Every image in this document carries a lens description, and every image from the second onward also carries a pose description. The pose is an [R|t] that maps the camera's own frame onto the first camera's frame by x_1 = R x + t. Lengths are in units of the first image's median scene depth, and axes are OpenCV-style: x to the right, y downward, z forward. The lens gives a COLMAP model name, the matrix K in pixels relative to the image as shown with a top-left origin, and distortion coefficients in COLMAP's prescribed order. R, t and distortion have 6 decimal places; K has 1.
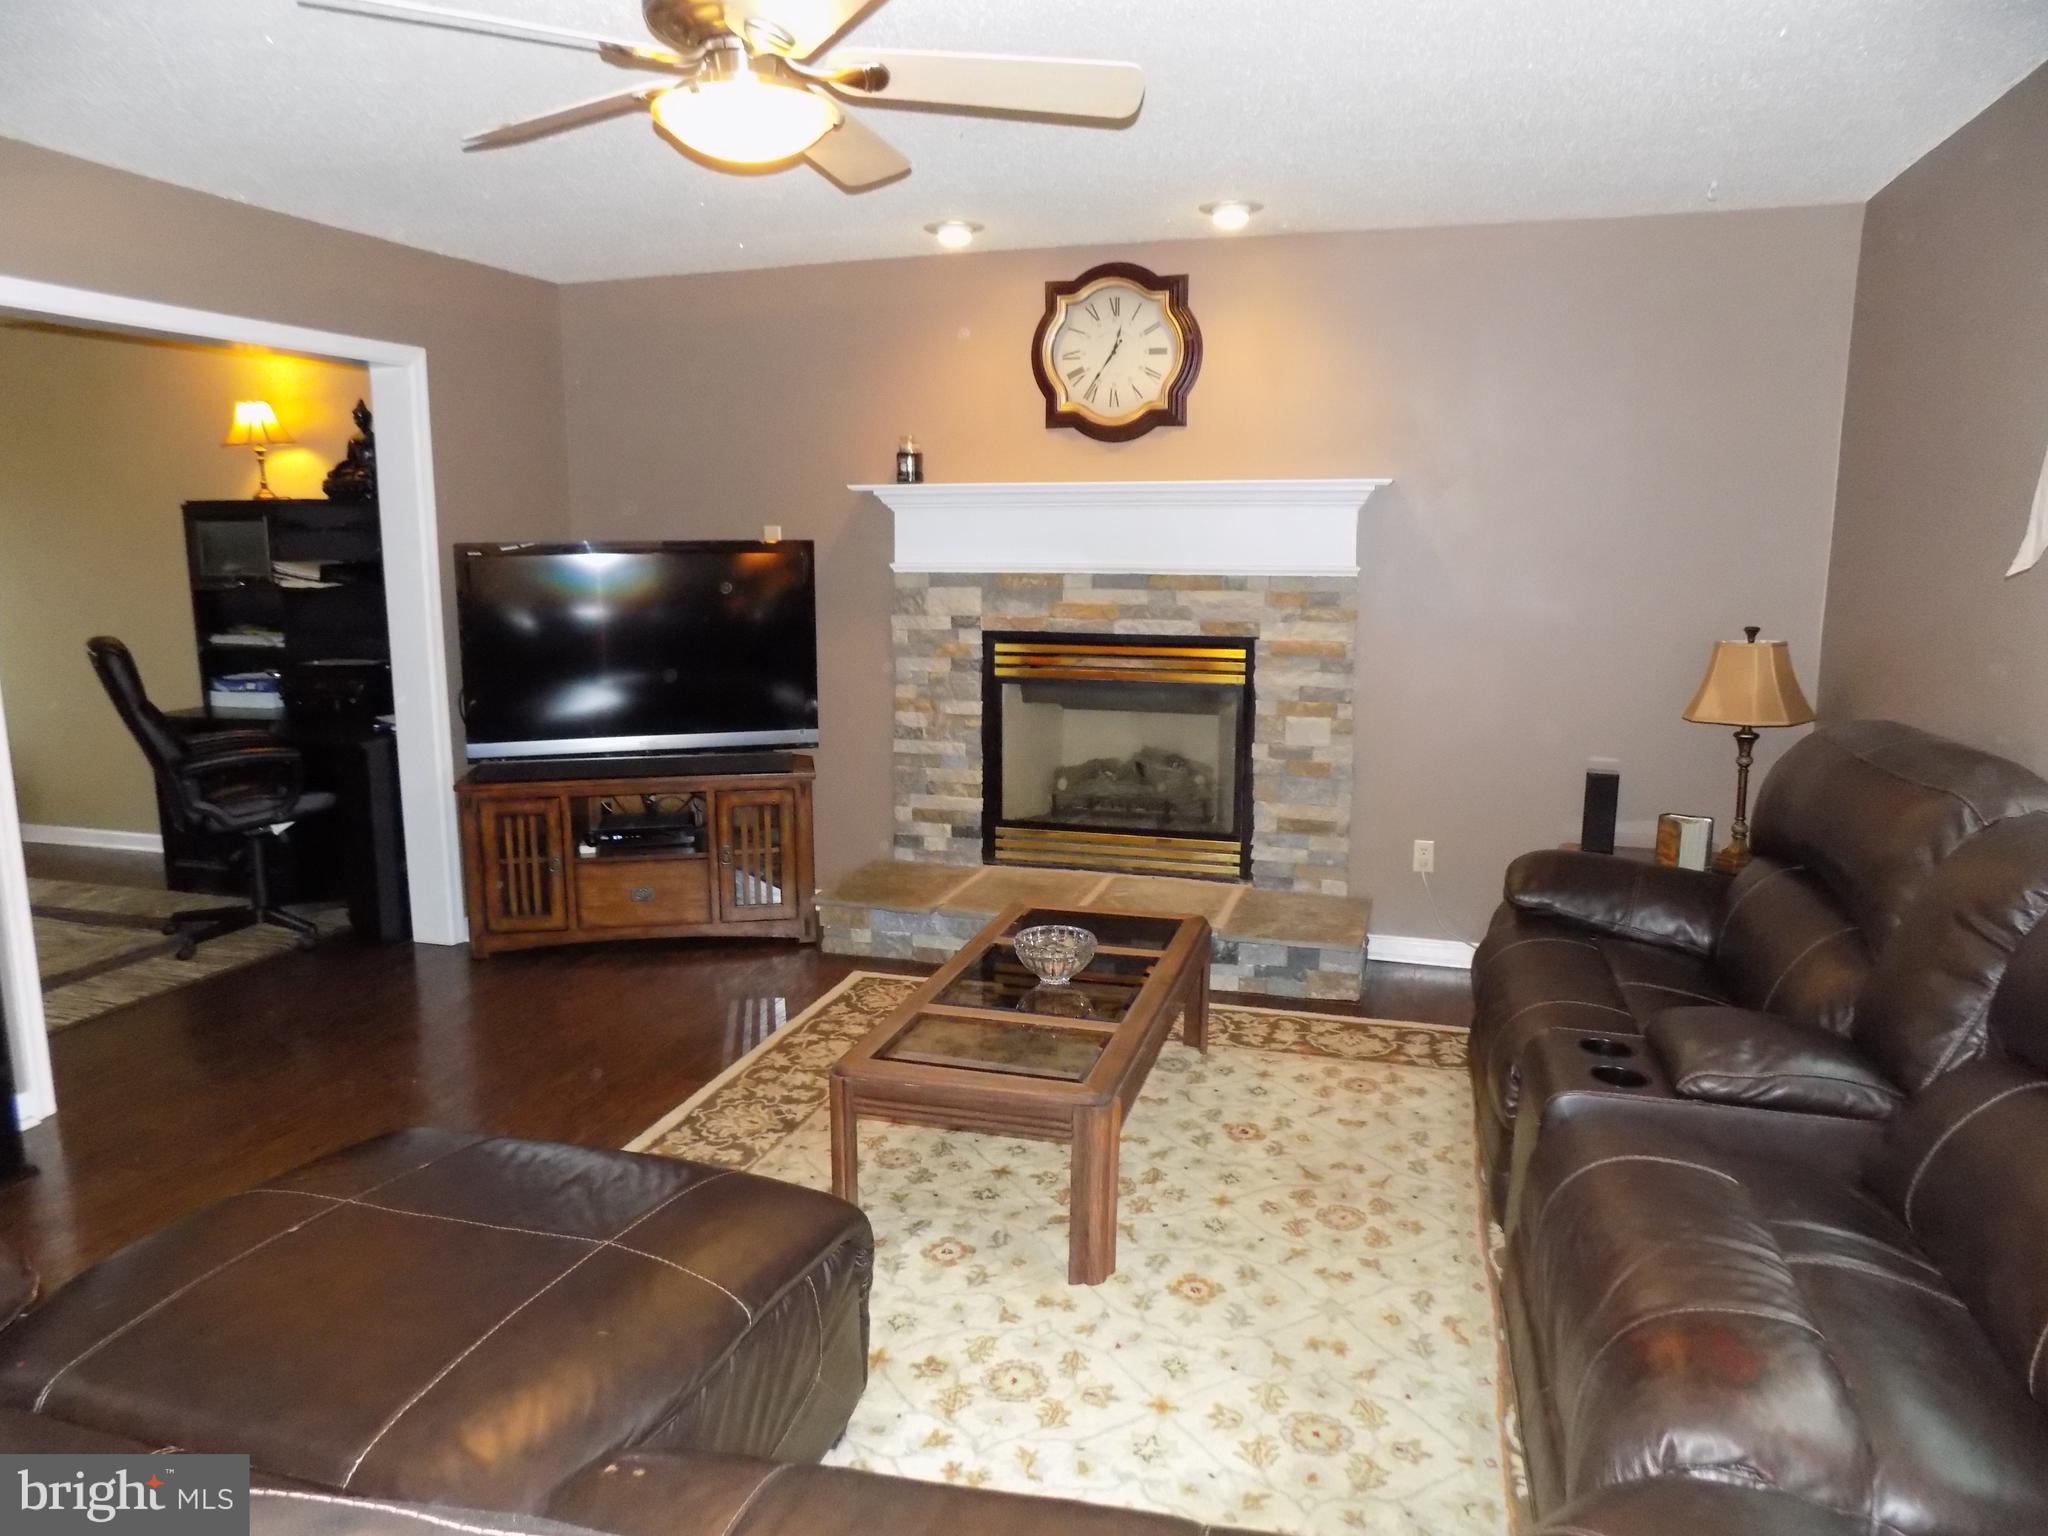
lens RADIAL K [[1411.1, 0, 1024.0], [0, 1411.1, 768.0], [0, 0, 1]] dist [-0.003728, 0.001408]
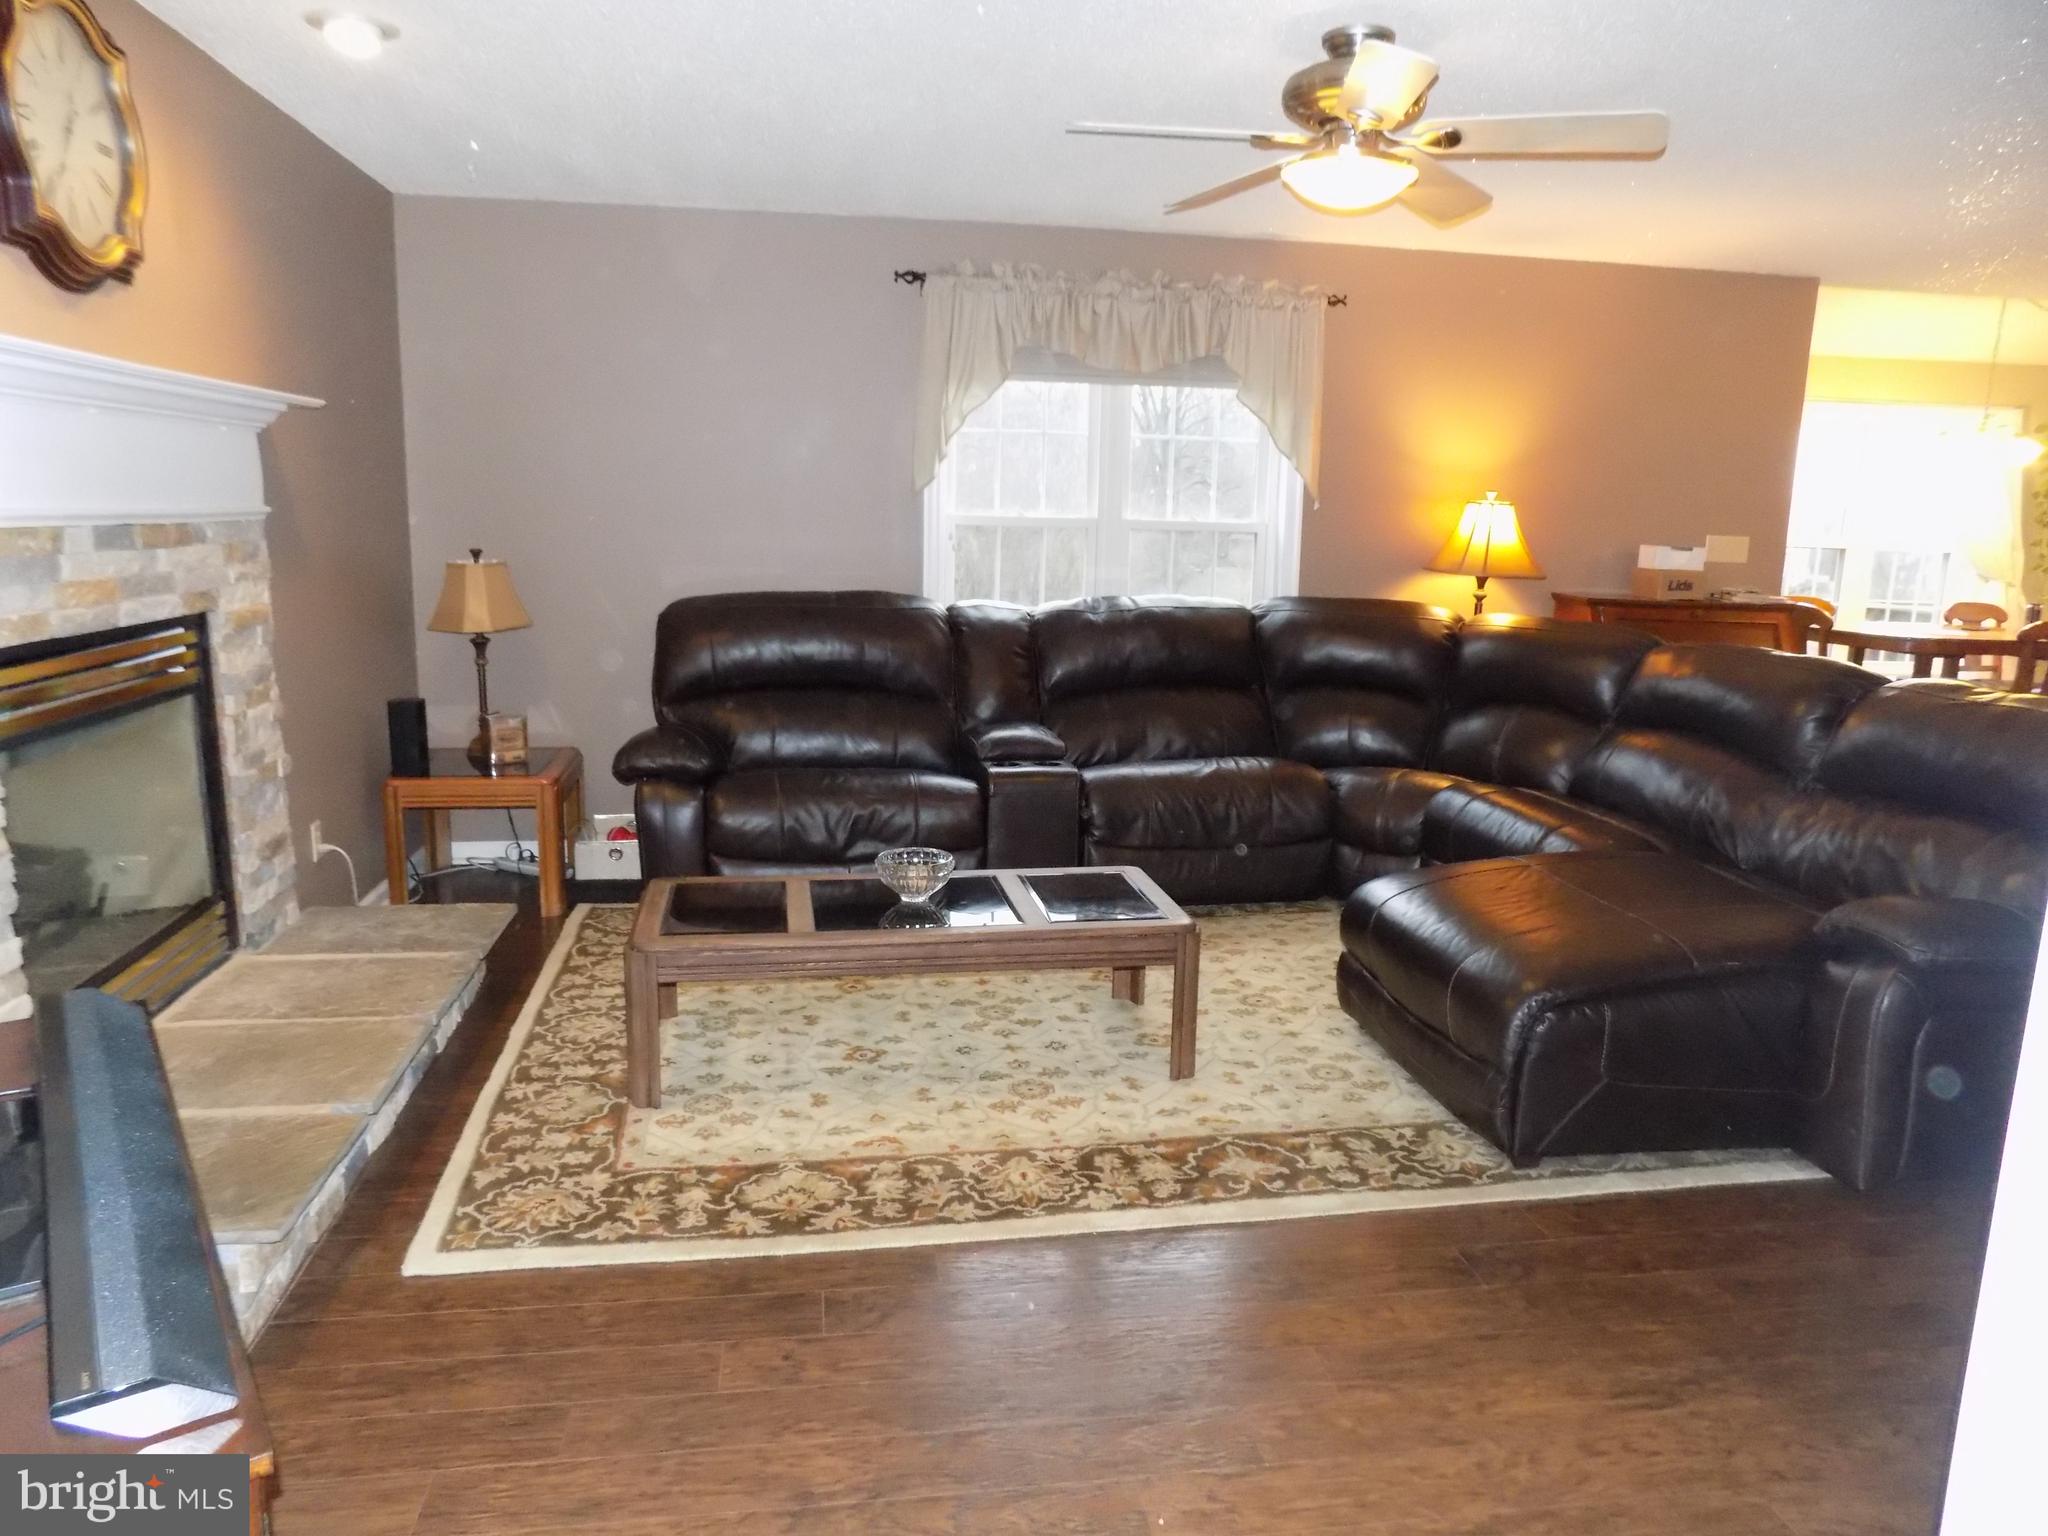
lens RADIAL K [[1354.5, 0, 1024.0], [0, 1354.5, 768.0], [0, 0, 1]] dist [-0.001258, 0.001303]
pose [[-0.430991, -0.184479, 0.883297, -0.525550], [0.134516, 0.954806, 0.265049, -0.118235], [-0.892273, 0.233052, -0.386698, 0.768518]]
